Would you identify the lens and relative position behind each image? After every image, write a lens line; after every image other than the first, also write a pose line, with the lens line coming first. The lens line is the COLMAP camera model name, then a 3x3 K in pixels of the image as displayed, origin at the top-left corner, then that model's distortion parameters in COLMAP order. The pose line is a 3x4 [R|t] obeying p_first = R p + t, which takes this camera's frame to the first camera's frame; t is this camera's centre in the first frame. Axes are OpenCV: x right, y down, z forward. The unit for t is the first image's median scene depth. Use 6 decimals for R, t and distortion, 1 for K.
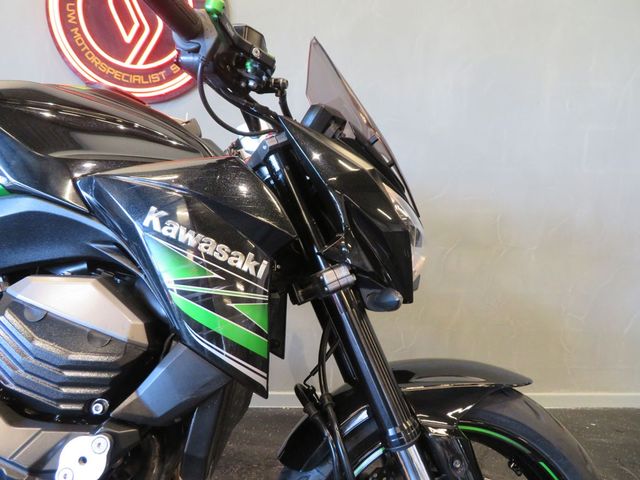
lens RADIAL K [[461.2, 0, 321.9], [0, 461.2, 241.1], [0, 0, 1]] dist [-0.004569, 0.000525]
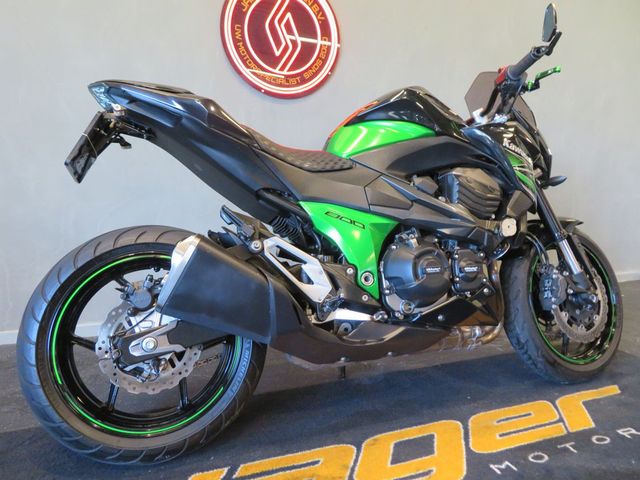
lens RADIAL K [[460.7, 0, 327.9], [0, 460.7, 242.3], [0, 0, 1]] dist [-0.009459, -0.001404]
pose [[0.937366, -0.066108, 0.342015, -2.174948], [0.068759, 0.997624, 0.004381, 0.419247], [-0.341492, 0.019410, 0.939684, -1.066326]]
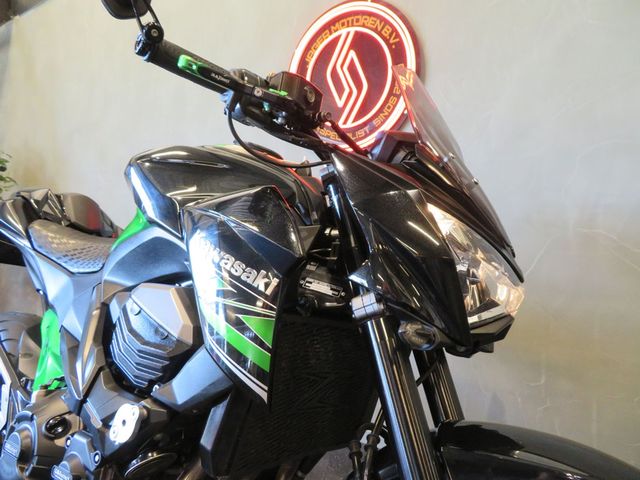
lens RADIAL K [[467.9, 0, 320.0], [0, 467.9, 240.0], [0, 0, 1]] dist [-0.008914, -0.005041]
pose [[0.807147, -0.009731, -0.590271, 0.612457], [-0.061194, 0.993099, -0.100049, 0.056622], [0.587171, 0.116875, 0.800981, 0.187099]]
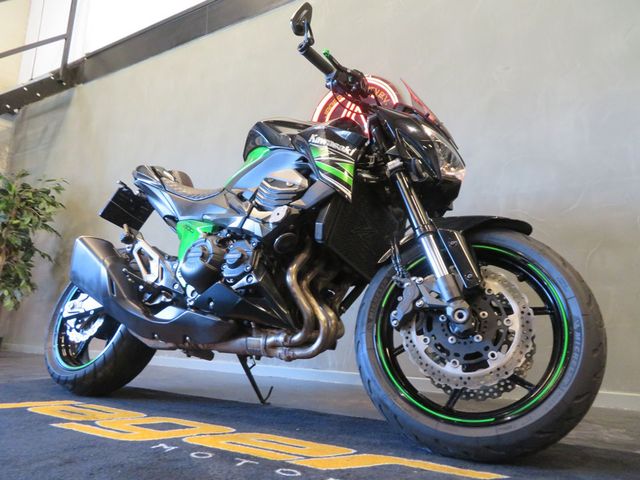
lens RADIAL K [[475.8, 0, 320.0], [0, 475.8, 240.0], [0, 0, 1]] dist [0.000702, 0.001455]
pose [[0.852149, -0.103536, -0.512955, 0.937503], [-0.082446, 0.941427, -0.326983, 1.303213], [0.516764, 0.320929, 0.793700, -0.872564]]
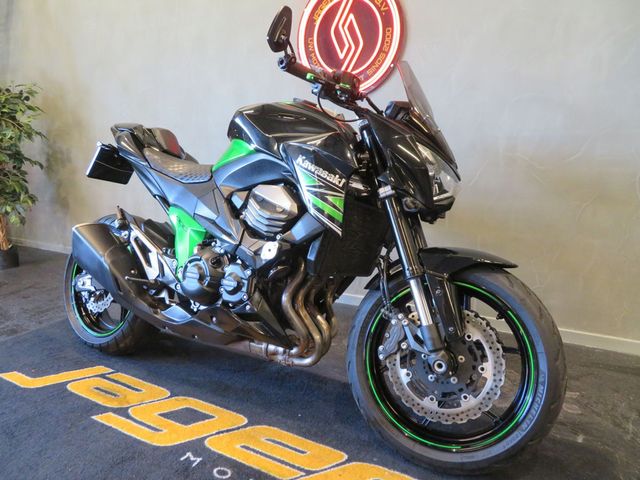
lens RADIAL K [[474.9, 0, 319.9], [0, 474.9, 245.9], [0, 0, 1]] dist [-0.004054, 0.000170]
pose [[0.851112, 0.076080, -0.519442, 1.015227], [-0.048453, 0.996604, 0.066577, 0.221868], [0.522743, -0.031496, 0.851908, -1.045568]]
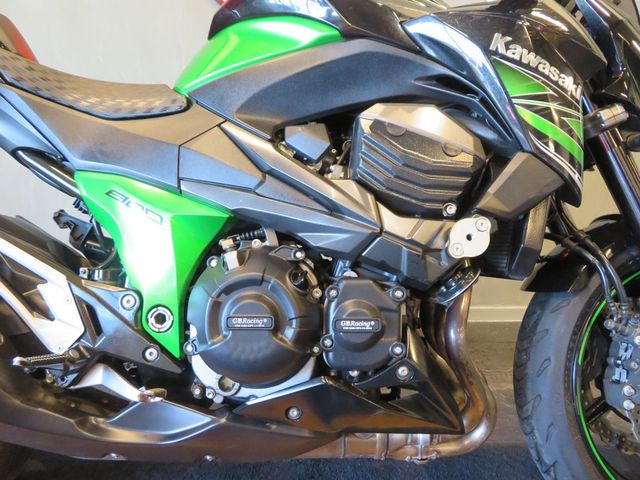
lens RADIAL K [[460.7, 0, 327.9], [0, 460.7, 242.3], [0, 0, 1]] dist [-0.009459, -0.001404]
pose [[0.999607, -0.021418, -0.018106, -0.757525], [0.022411, 0.998148, 0.056553, 0.361929], [0.016862, -0.056937, 0.998235, -0.180376]]
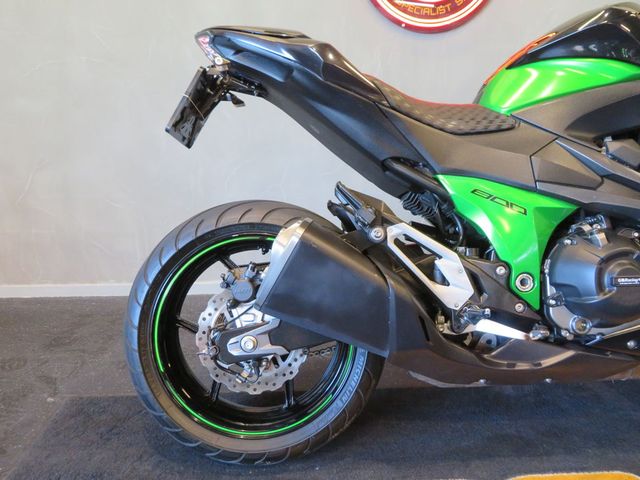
lens RADIAL K [[461.2, 0, 321.9], [0, 461.2, 241.1], [0, 0, 1]] dist [-0.004569, 0.000525]
pose [[0.998630, -0.041161, 0.032318, -2.018844], [0.037375, 0.993218, 0.110096, 0.257952], [-0.036631, -0.108737, 0.993395, -0.630326]]
